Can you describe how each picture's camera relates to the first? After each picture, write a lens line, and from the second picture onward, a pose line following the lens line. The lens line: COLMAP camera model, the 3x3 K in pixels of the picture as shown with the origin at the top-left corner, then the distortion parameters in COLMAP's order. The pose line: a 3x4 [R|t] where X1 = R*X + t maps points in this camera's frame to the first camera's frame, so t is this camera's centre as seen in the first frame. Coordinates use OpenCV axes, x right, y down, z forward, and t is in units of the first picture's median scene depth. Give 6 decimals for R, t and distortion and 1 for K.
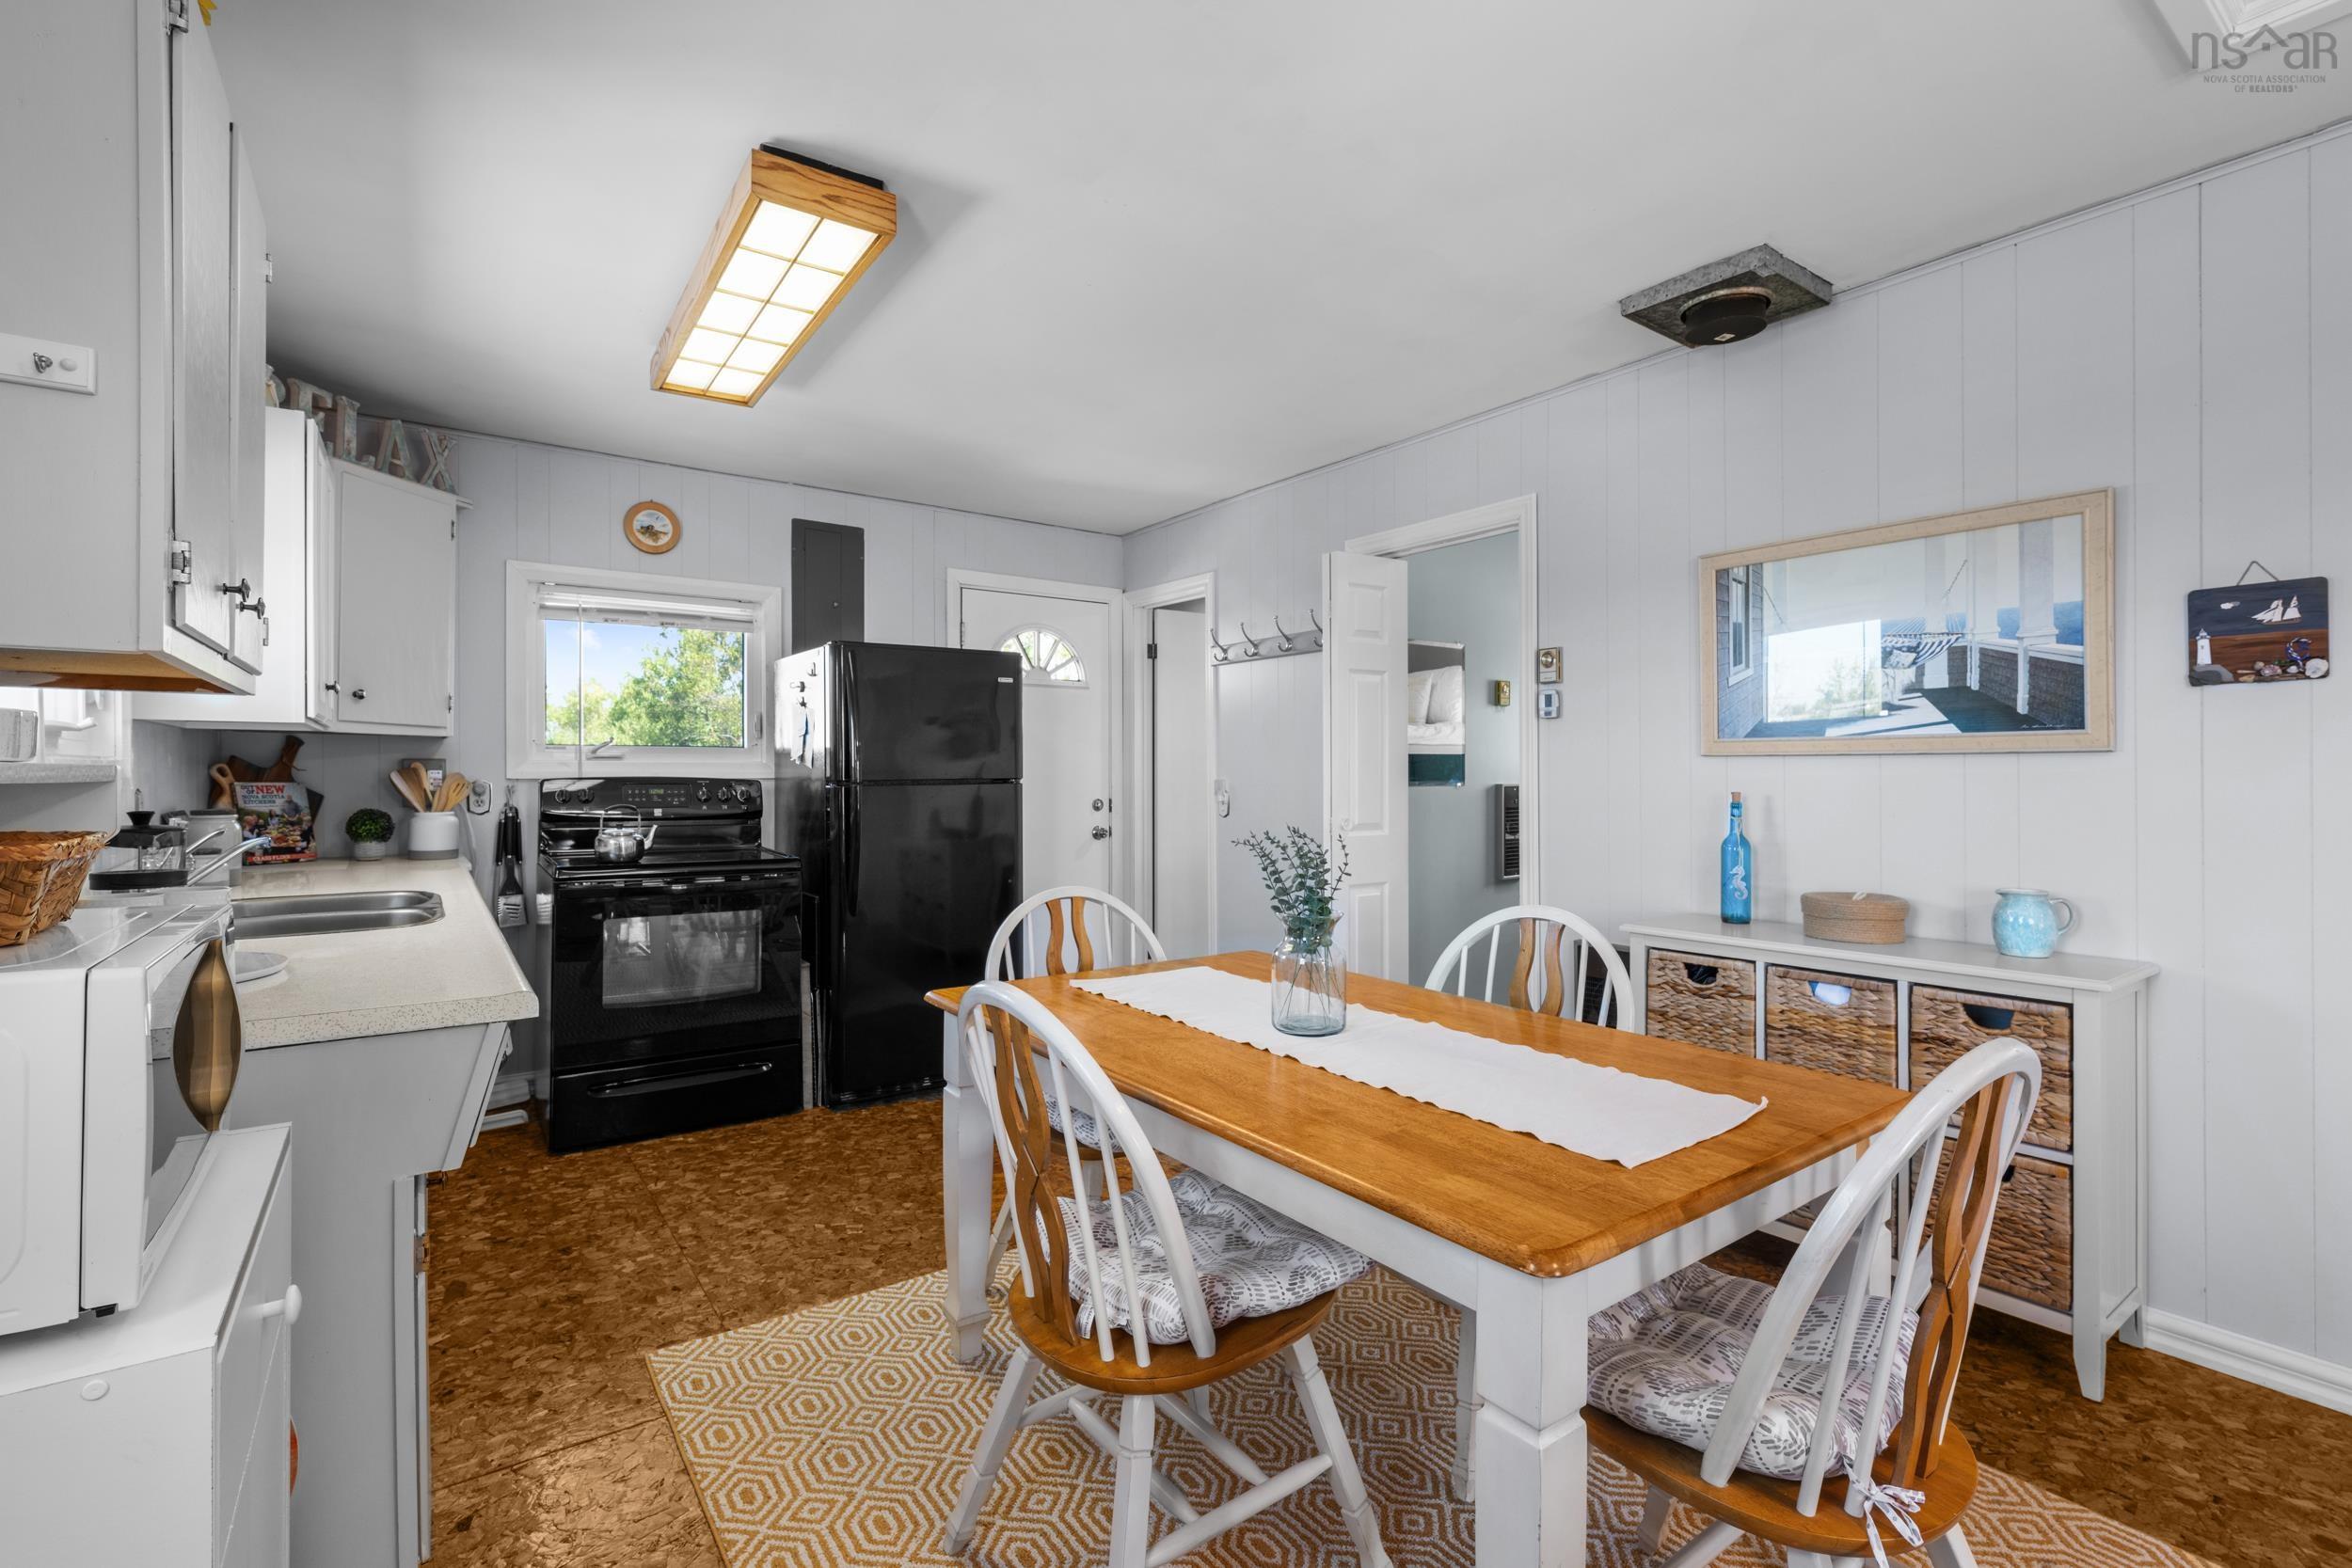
lens RADIAL K [[1051.0, 0, 1189.5], [0, 1051.0, 780.8], [0, 0, 1]] dist [0.001978, 0.000661]
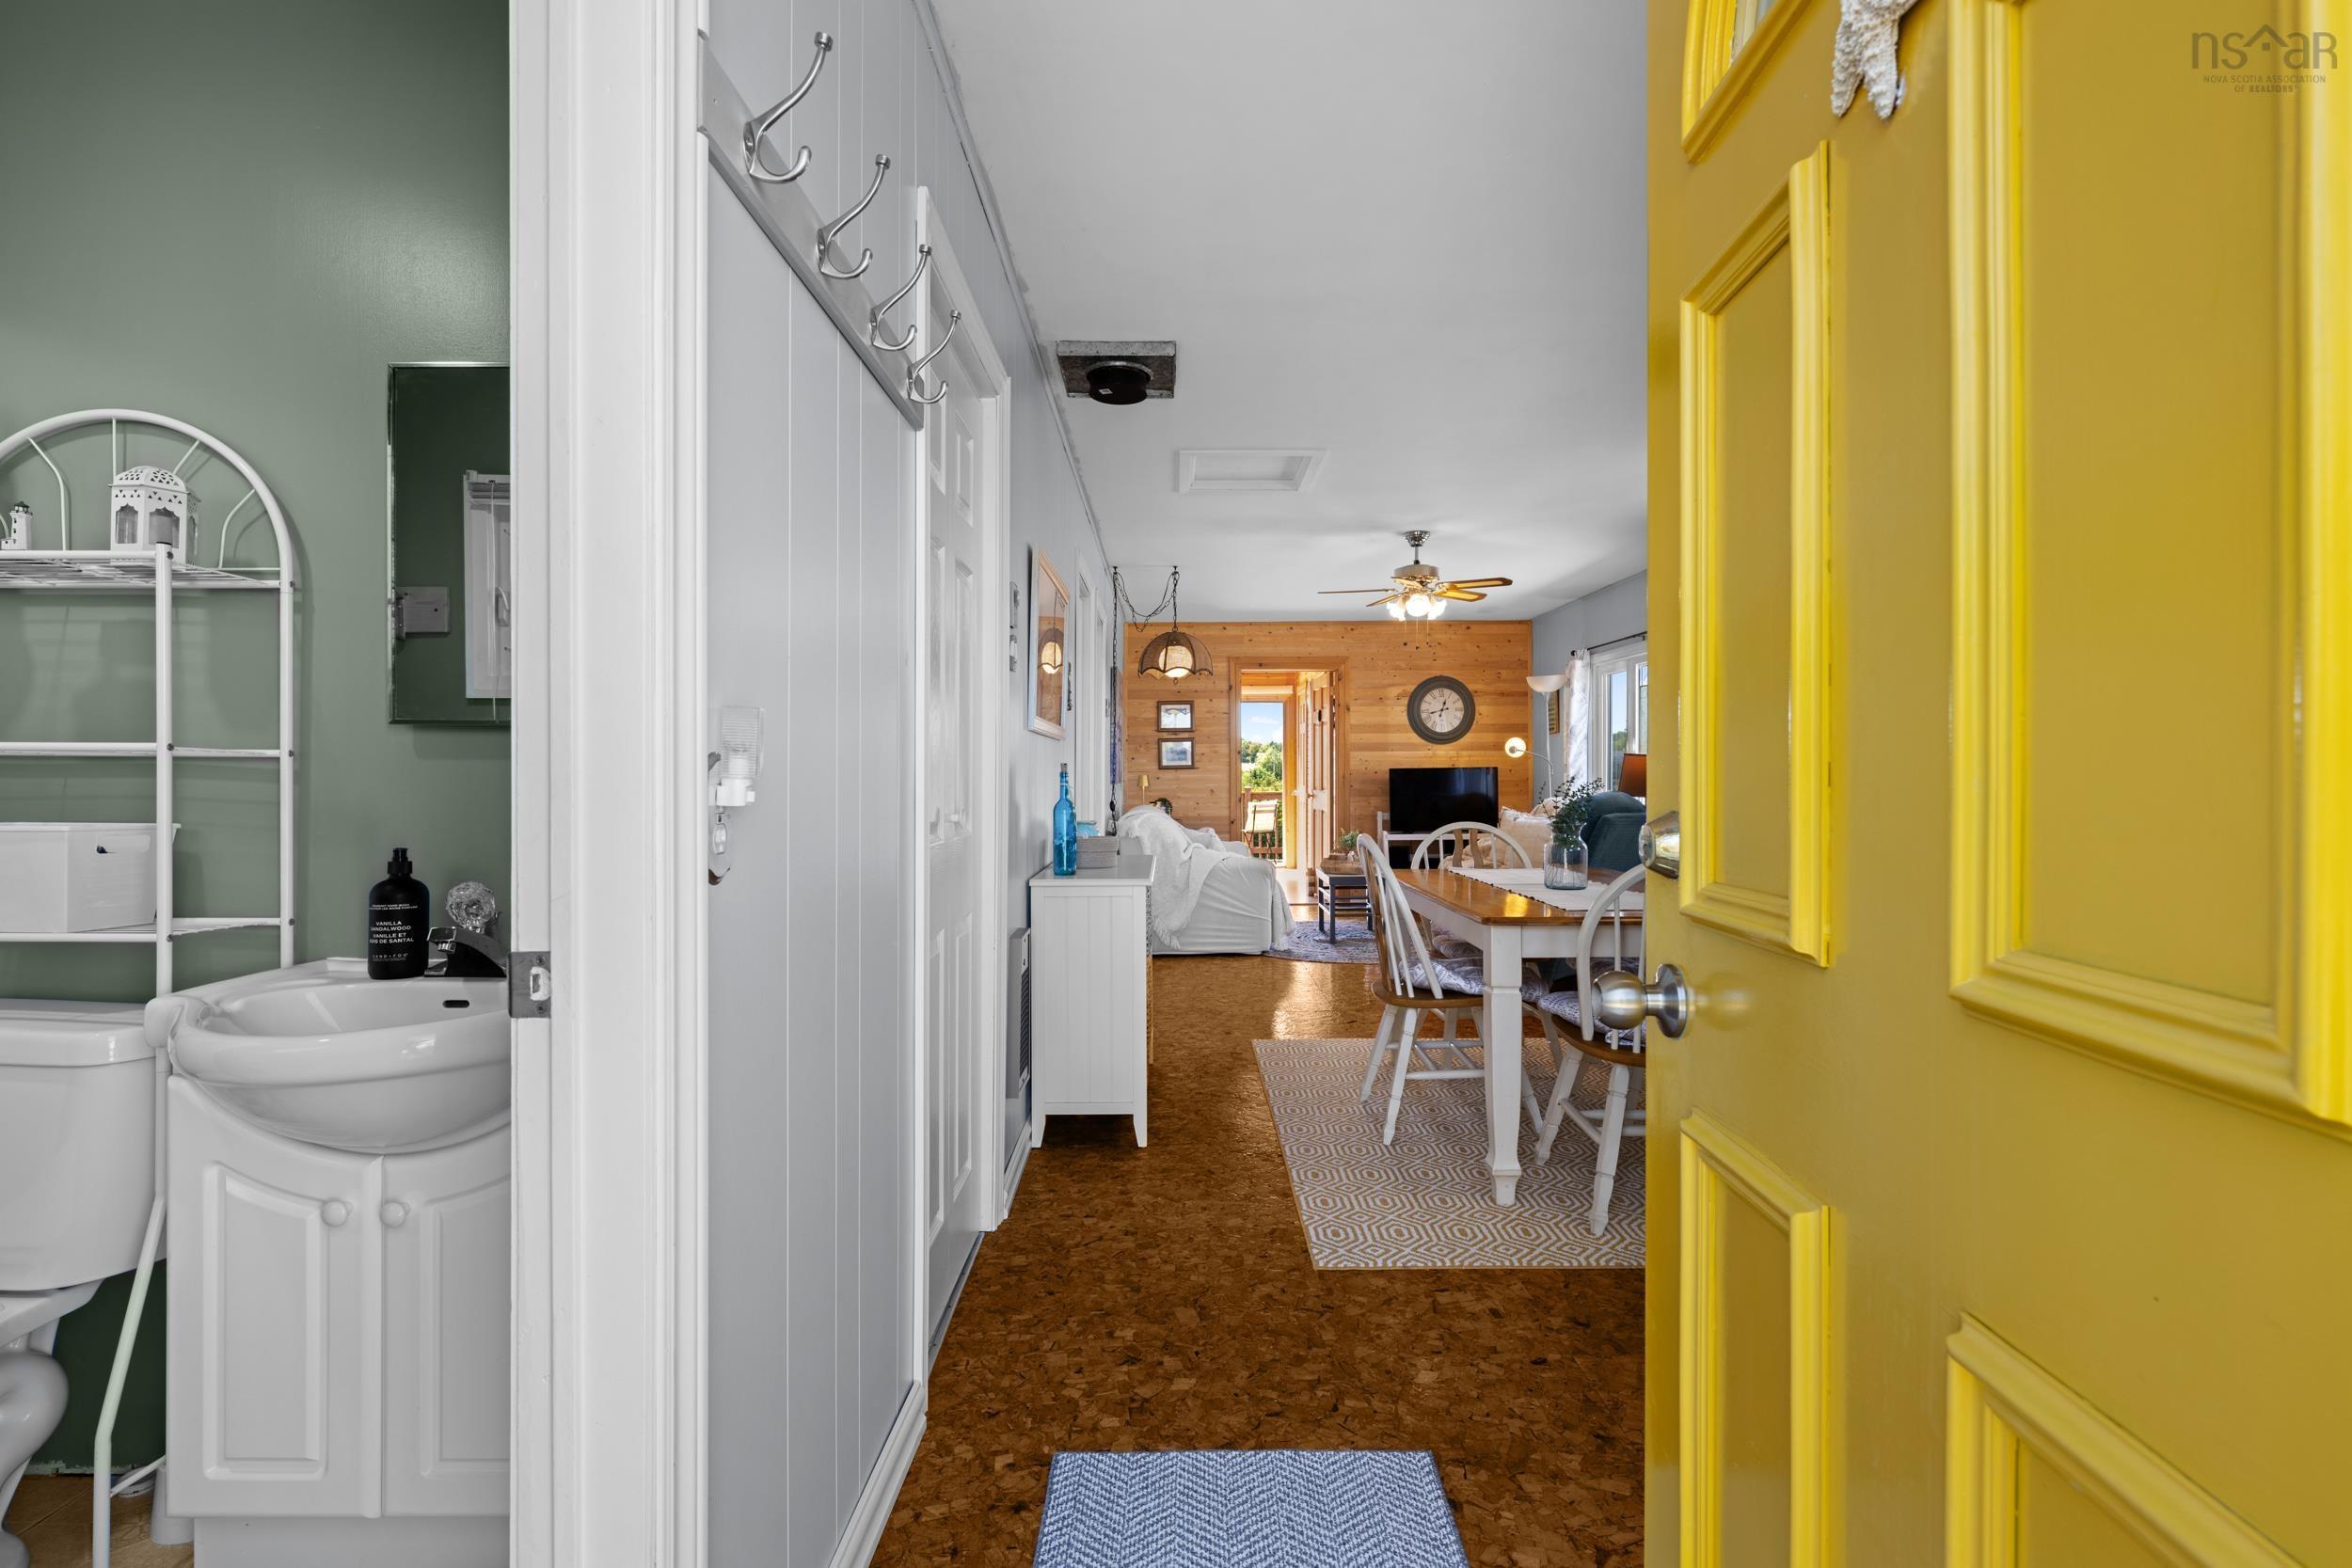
lens RADIAL K [[1064.5, 0, 1181.4], [0, 1064.5, 777.6], [0, 0, 1]] dist [-0.000405, -0.000024]
pose [[-0.799956, 0.002515, 0.600053, -0.290001], [0.005908, 0.999976, 0.003684, 0.023179], [-0.600029, 0.006492, -0.799952, 1.858514]]
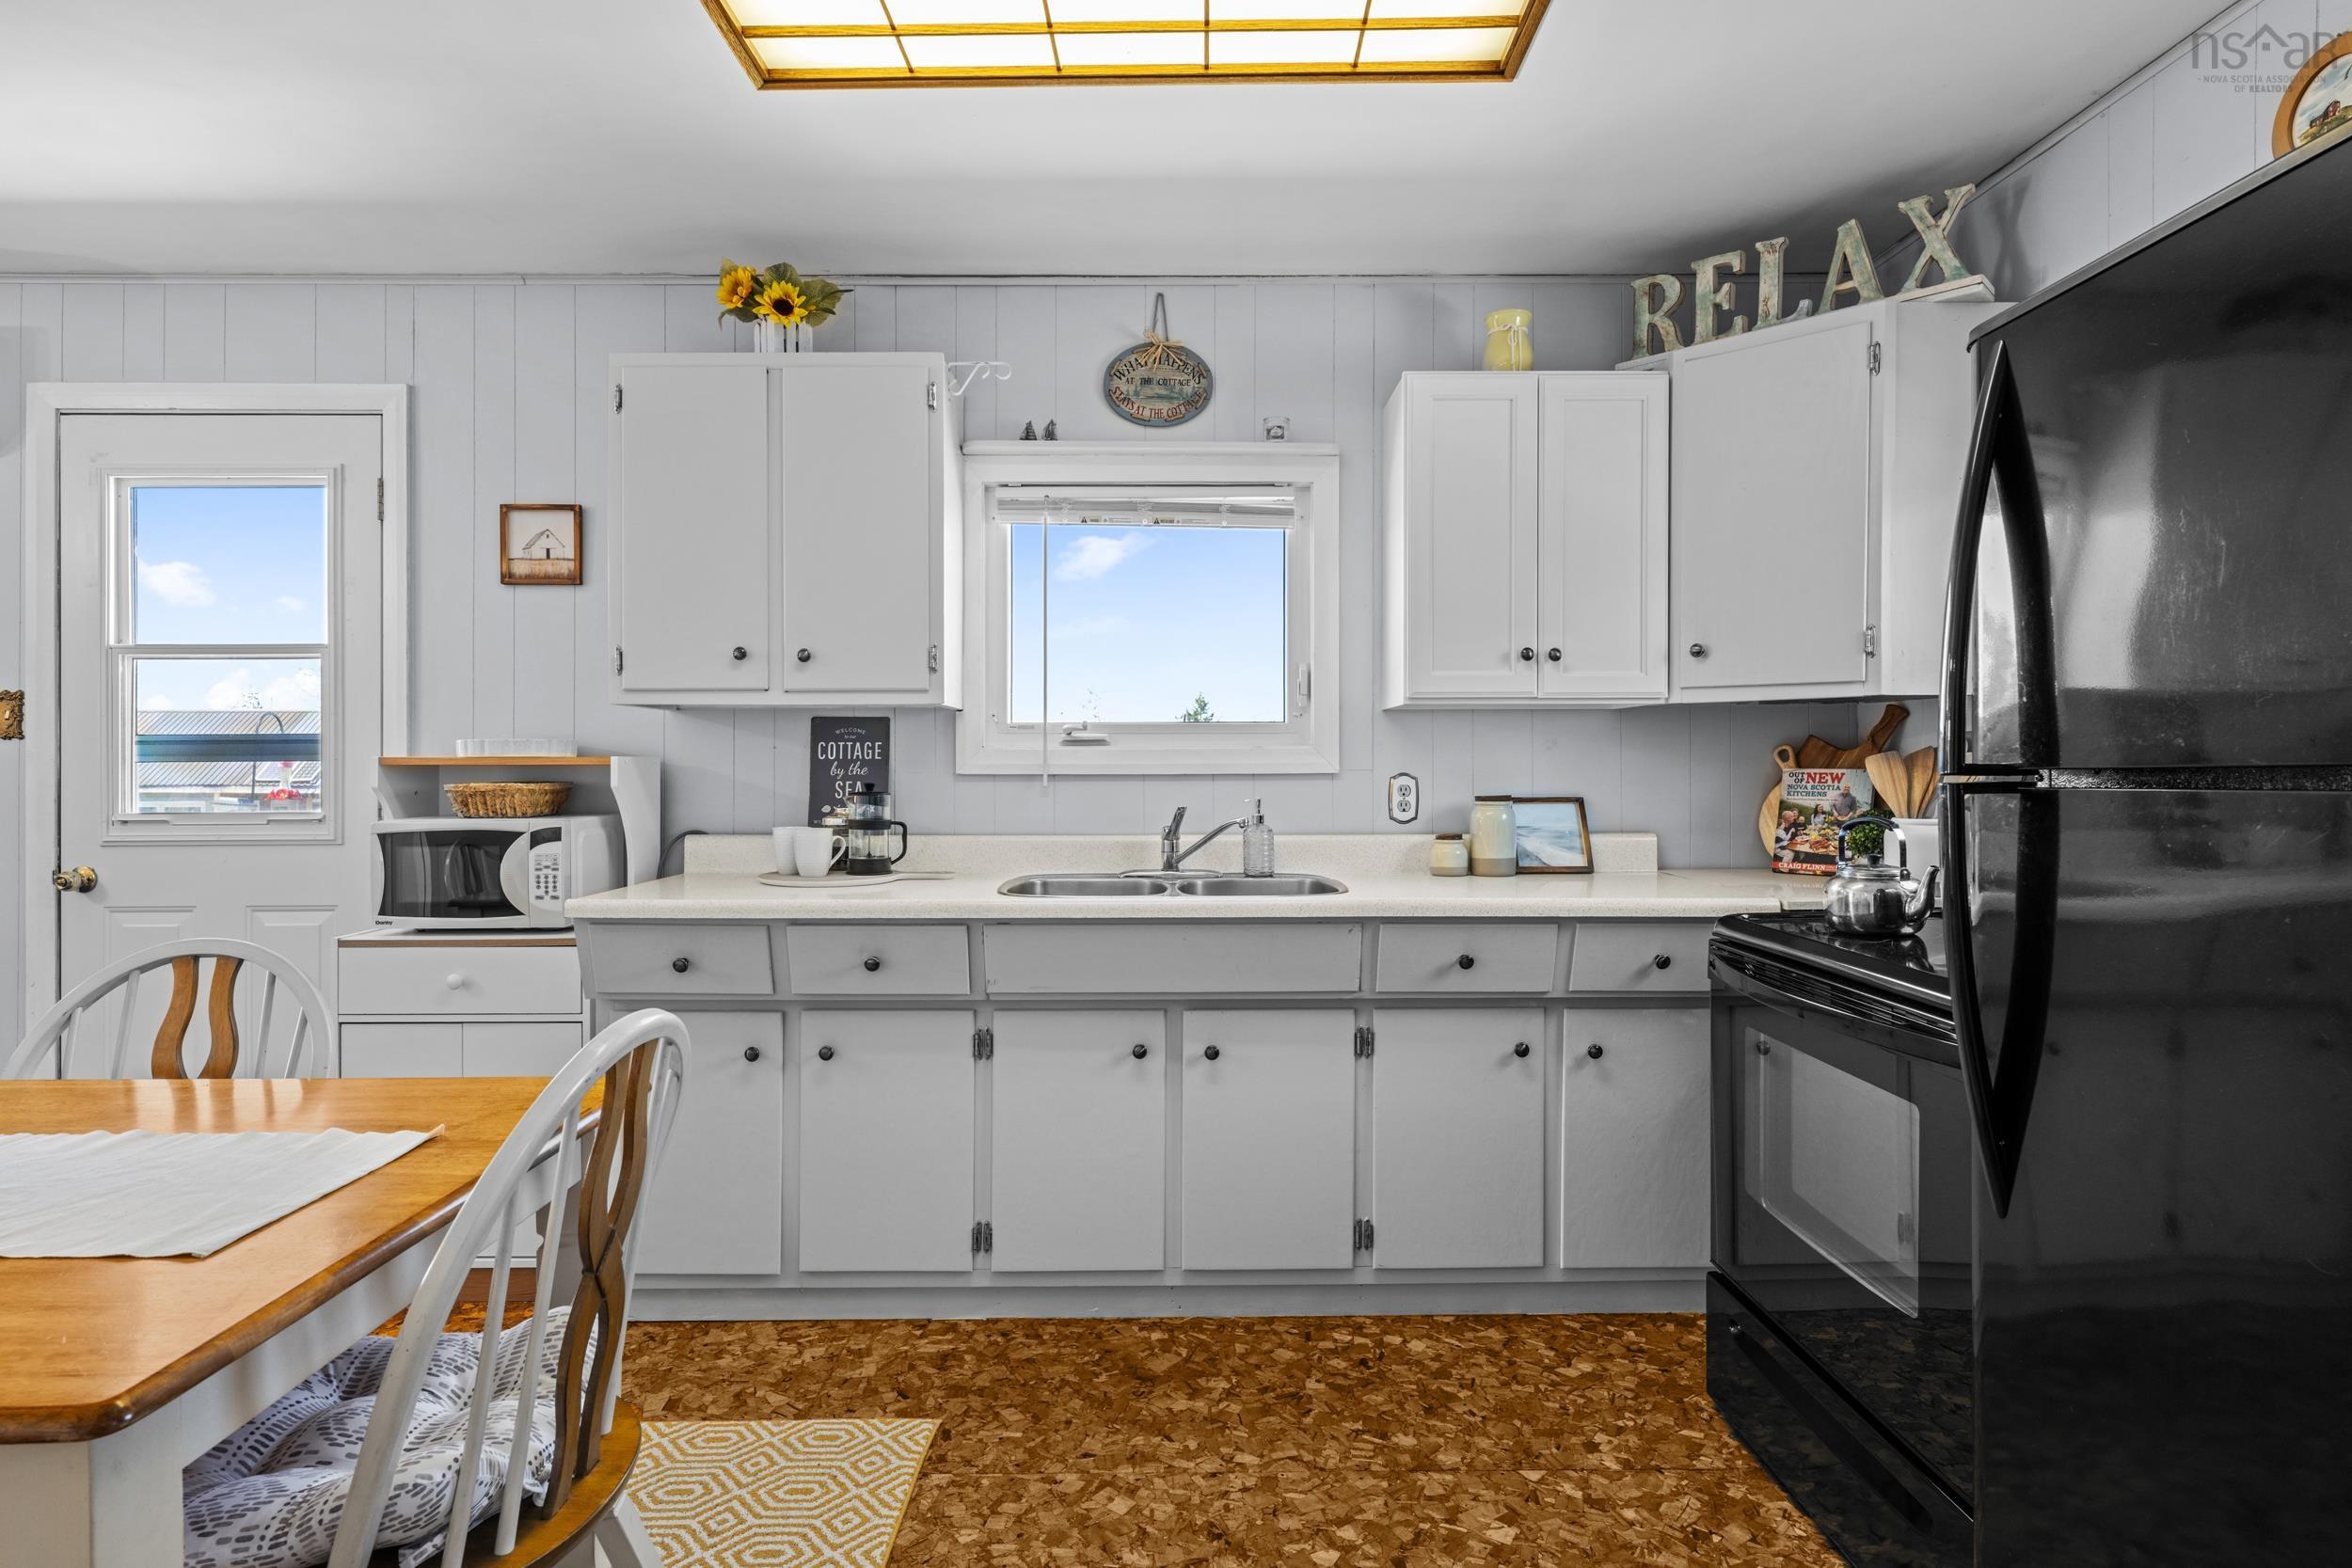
lens RADIAL K [[1166.6, 0, 1176.0], [0, 1166.6, 784.0], [0, 0, 1]] dist [-0.000485, -0.000841]
pose [[-0.585591, 0.011594, -0.810524, 0.111788], [-0.002206, 0.999871, 0.015897, -0.000100], [0.810604, 0.011098, -0.585490, 1.334941]]
